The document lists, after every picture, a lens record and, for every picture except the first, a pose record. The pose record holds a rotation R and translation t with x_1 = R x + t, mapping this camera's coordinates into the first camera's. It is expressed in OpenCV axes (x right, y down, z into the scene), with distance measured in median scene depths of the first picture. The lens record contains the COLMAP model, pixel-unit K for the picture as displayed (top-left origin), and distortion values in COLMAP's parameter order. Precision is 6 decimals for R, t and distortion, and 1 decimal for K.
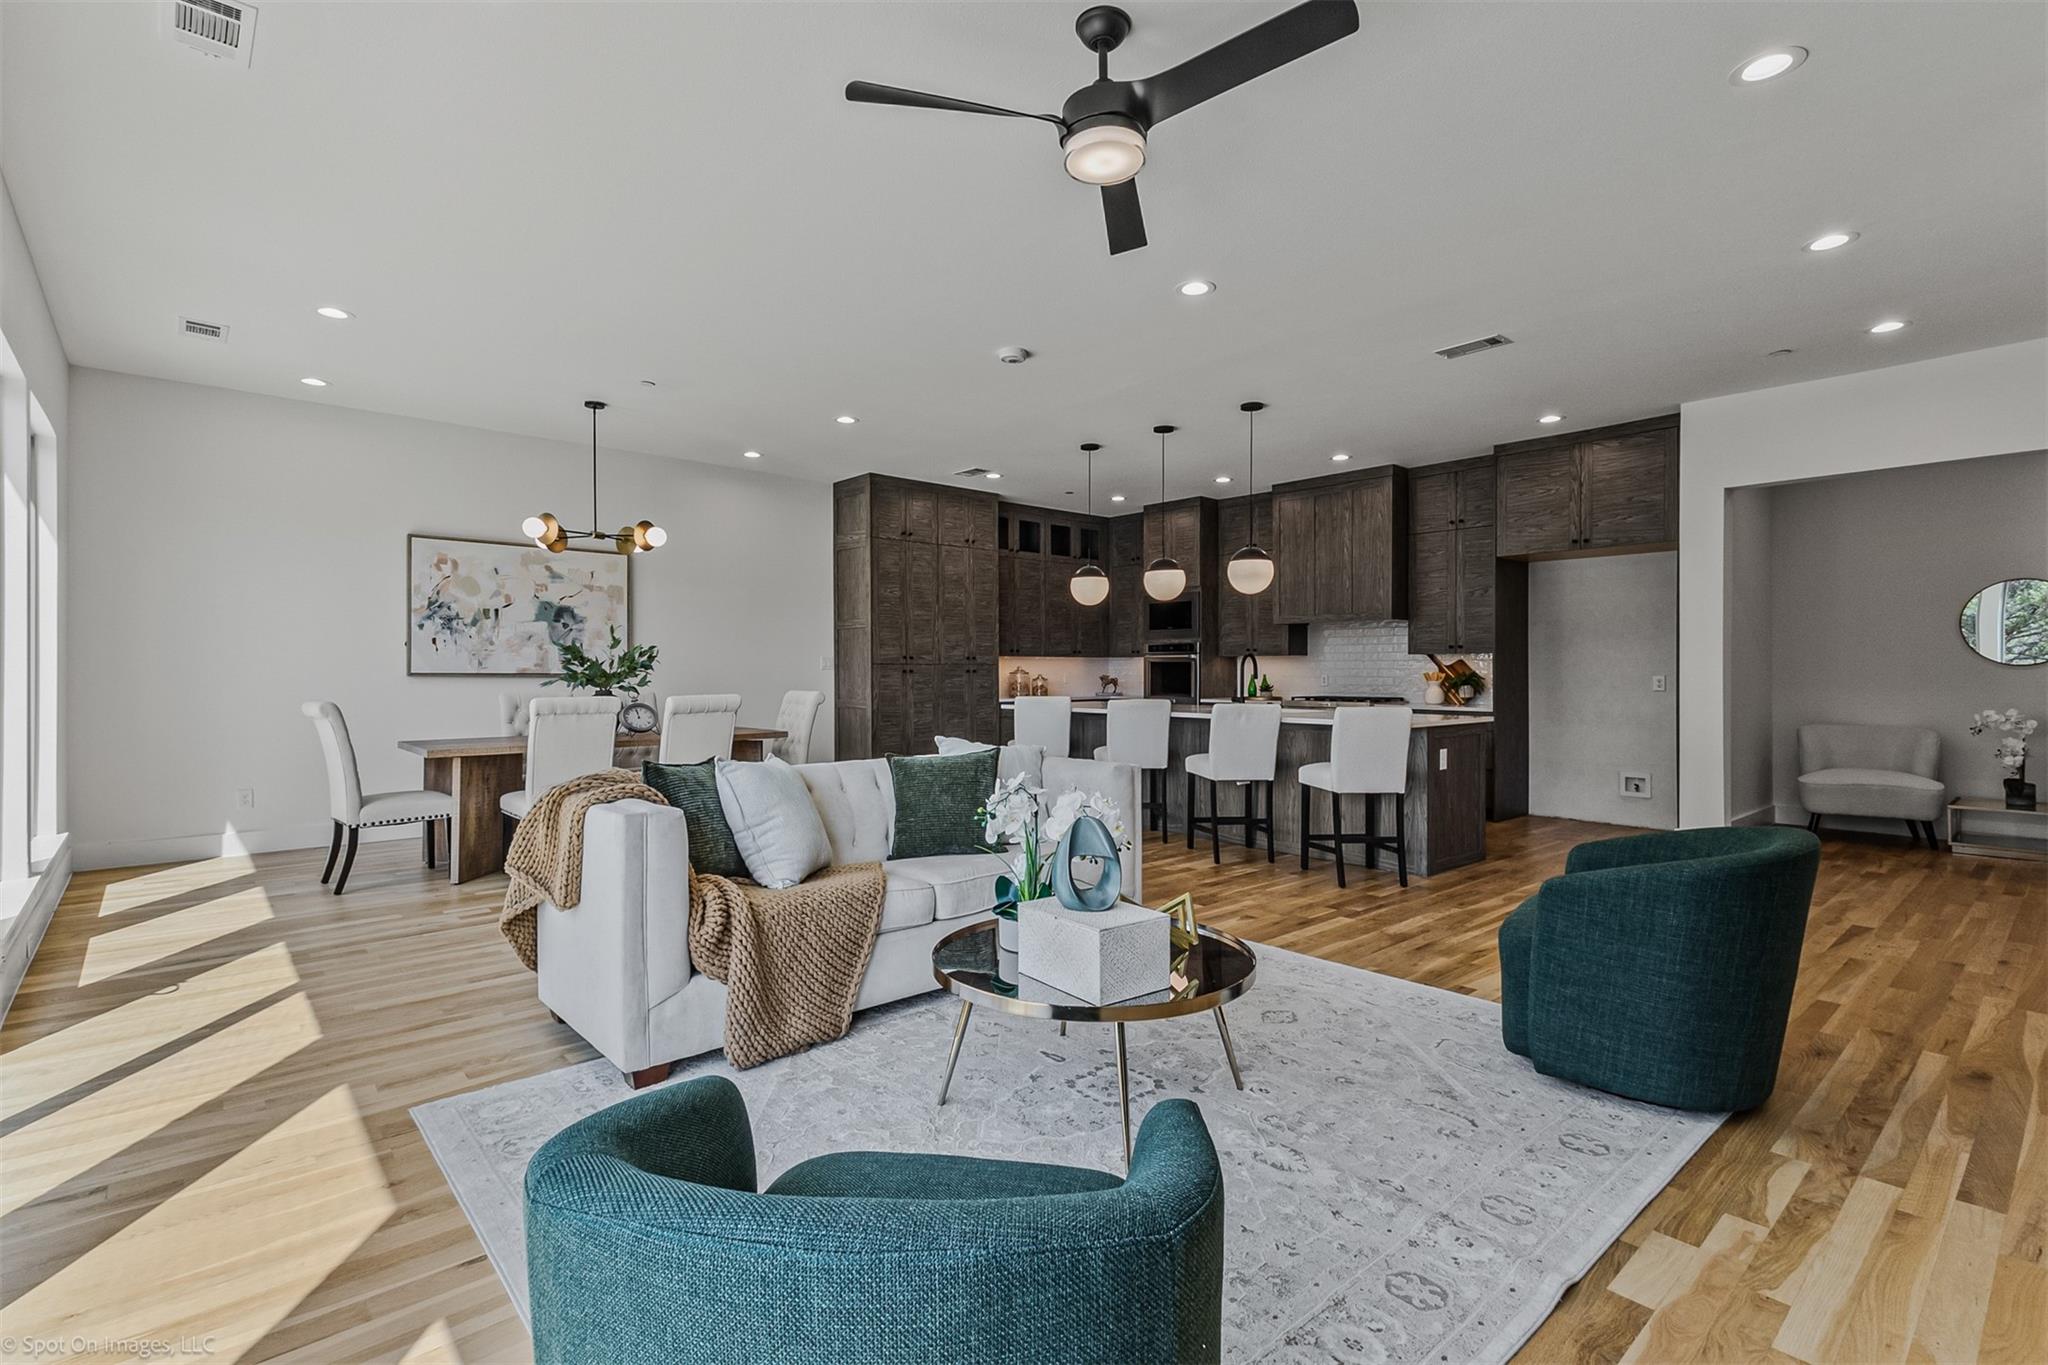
lens RADIAL K [[948.1, 0, 1006.2], [0, 948.1, 662.9], [0, 0, 1]] dist [0.029819, -0.000991]
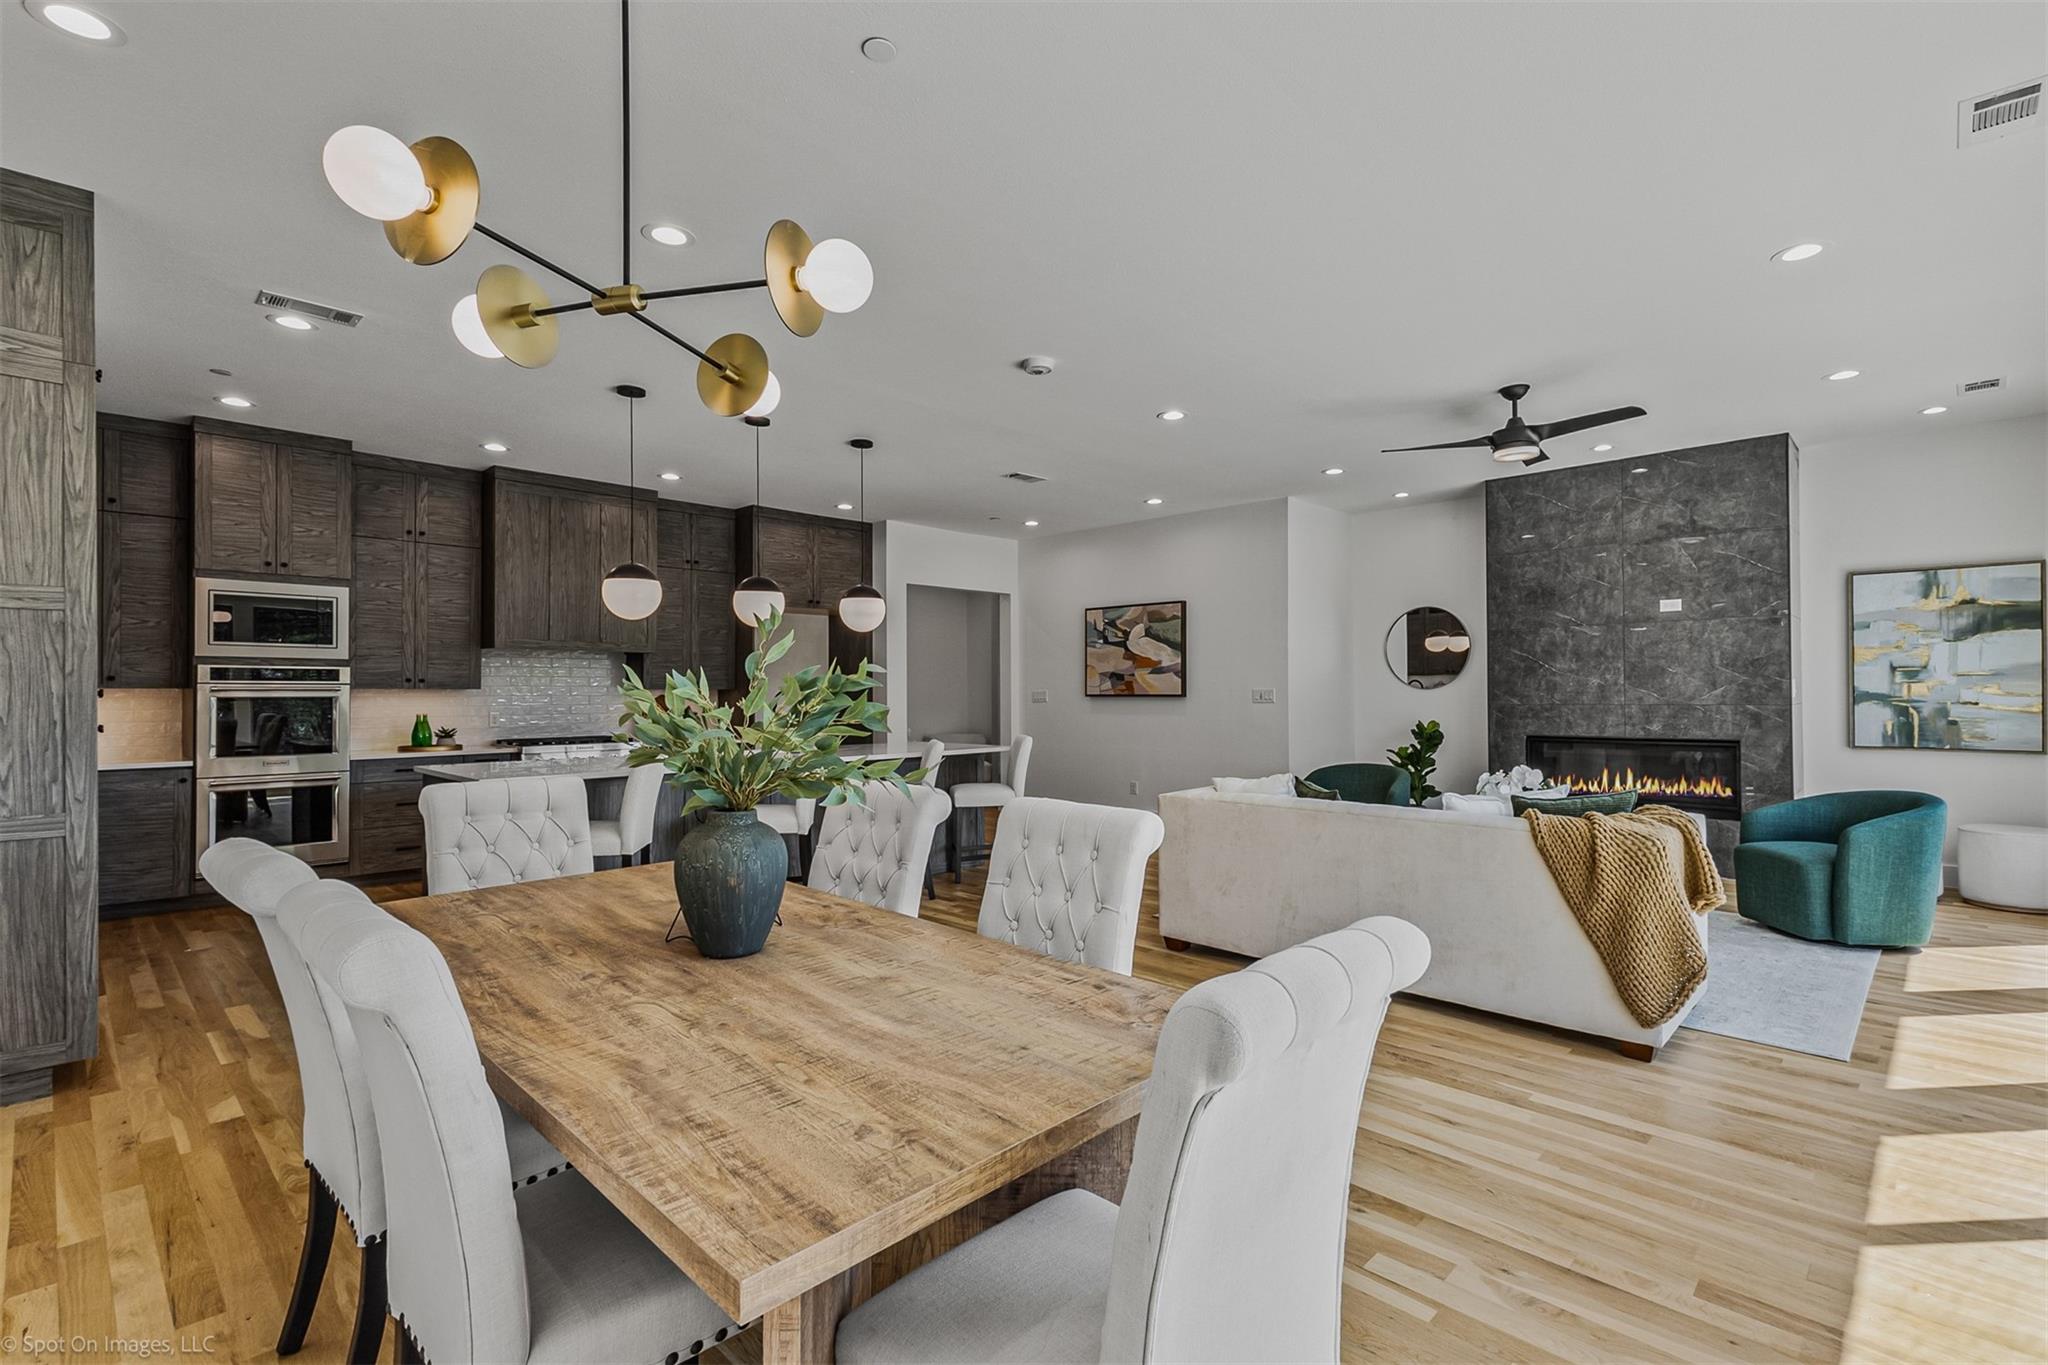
lens RADIAL K [[948.1, 0, 1021.9], [0, 948.1, 690.5], [0, 0, 1]] dist [0.029819, -0.000991]
pose [[-0.086705, -0.001020, 0.996234, -0.575969], [-0.004563, 0.999989, 0.000626, -0.009164], [-0.996224, -0.004492, -0.086709, 0.702524]]
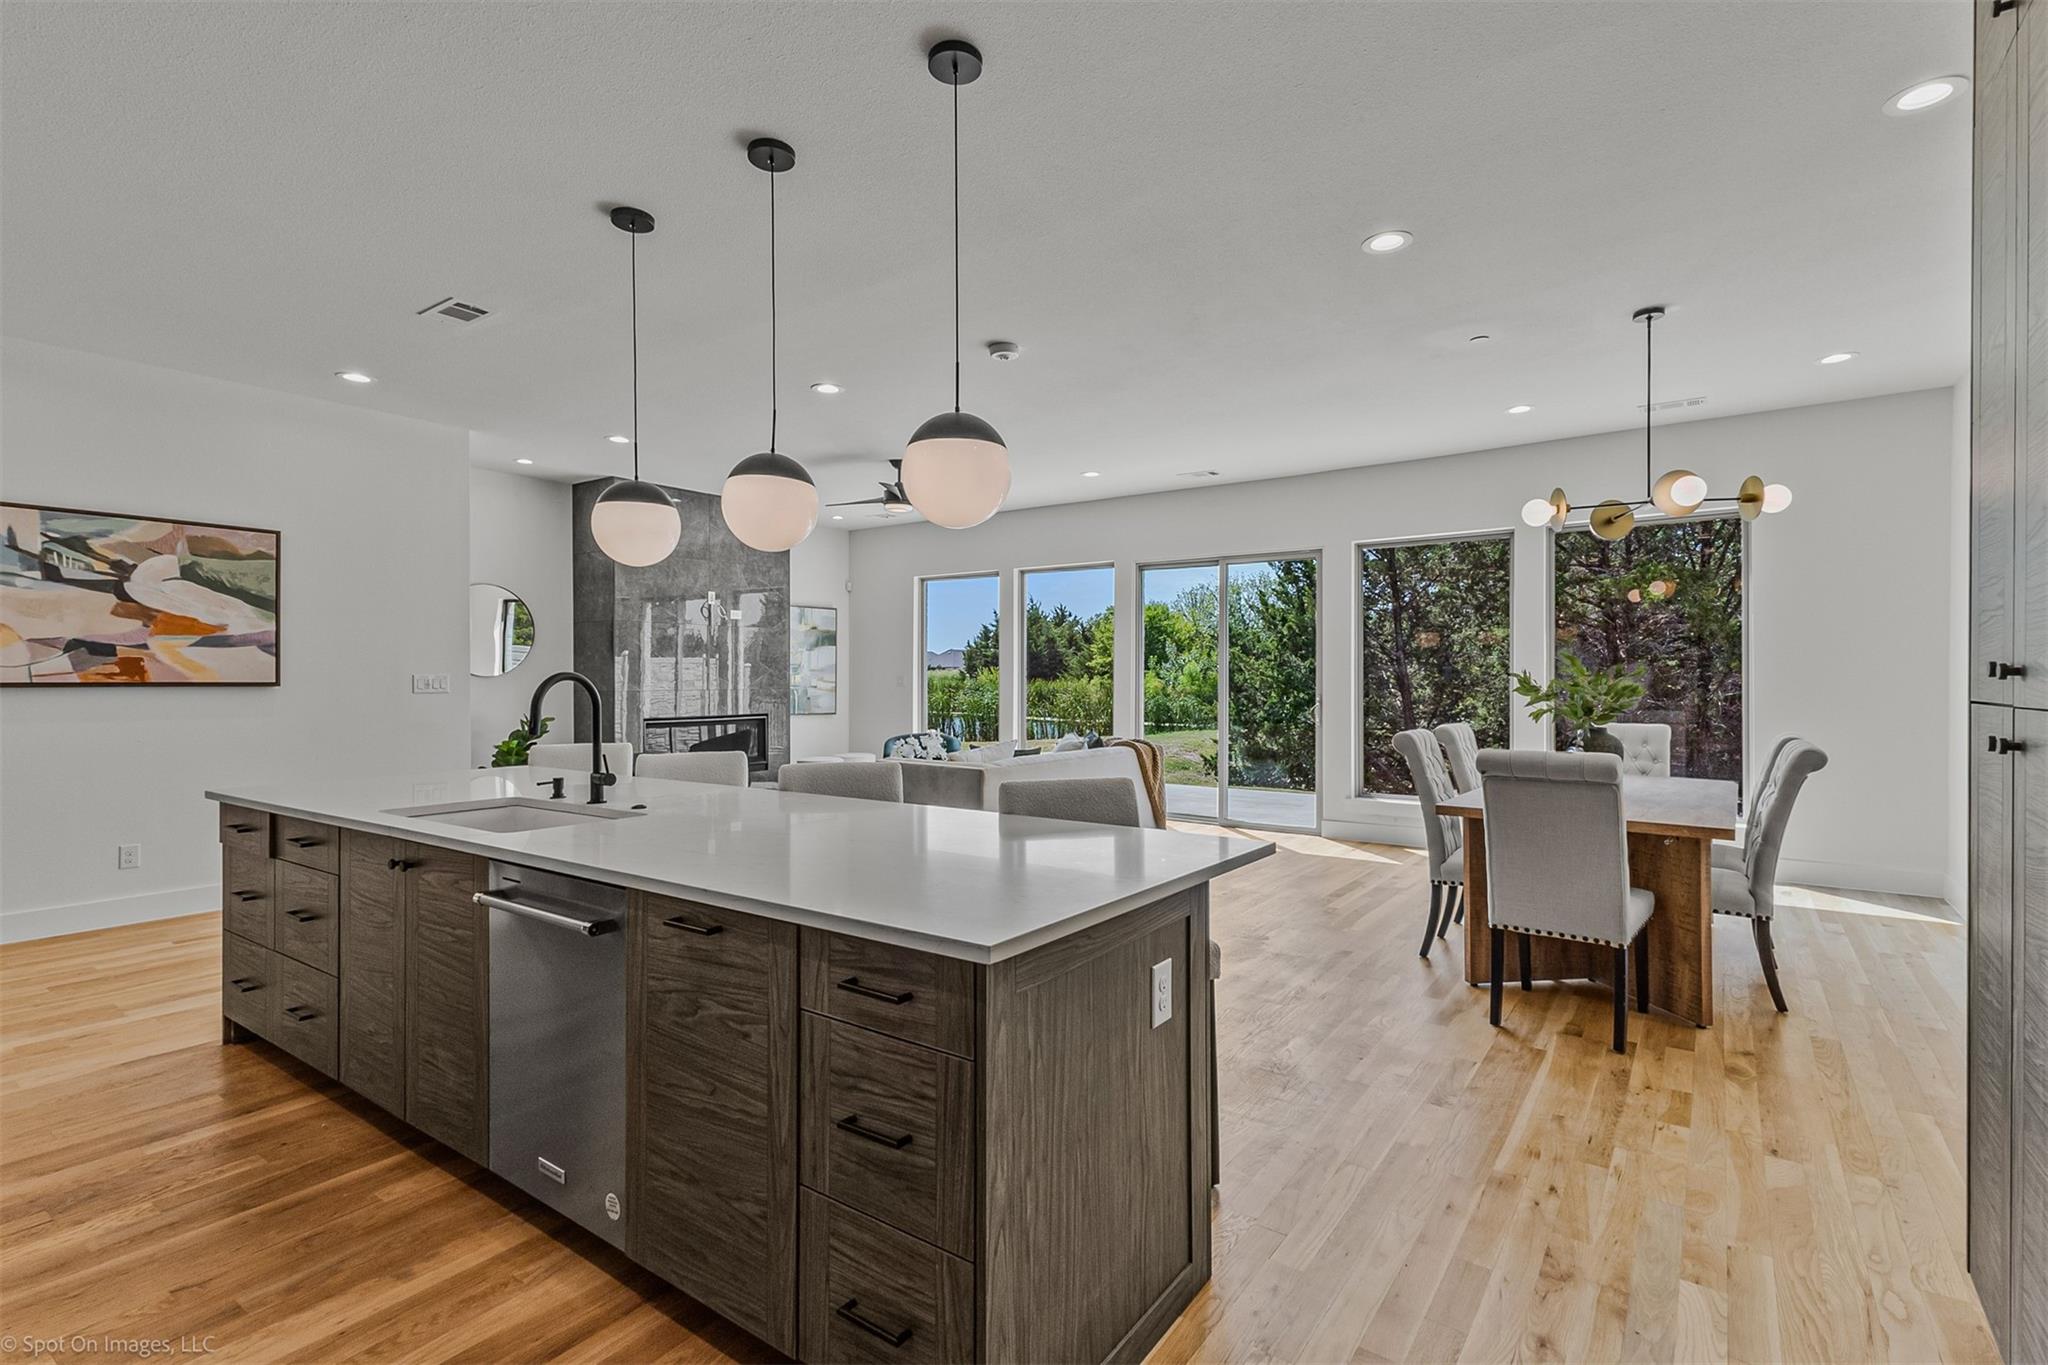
lens RADIAL K [[948.1, 0, 1039.2], [0, 948.1, 685.1], [0, 0, 1]] dist [0.029819, -0.000991]
pose [[-0.973187, -0.002293, -0.230003, 0.121540], [-0.001912, 0.999996, -0.001882, -0.002271], [0.230006, -0.001391, -0.973188, 1.221102]]
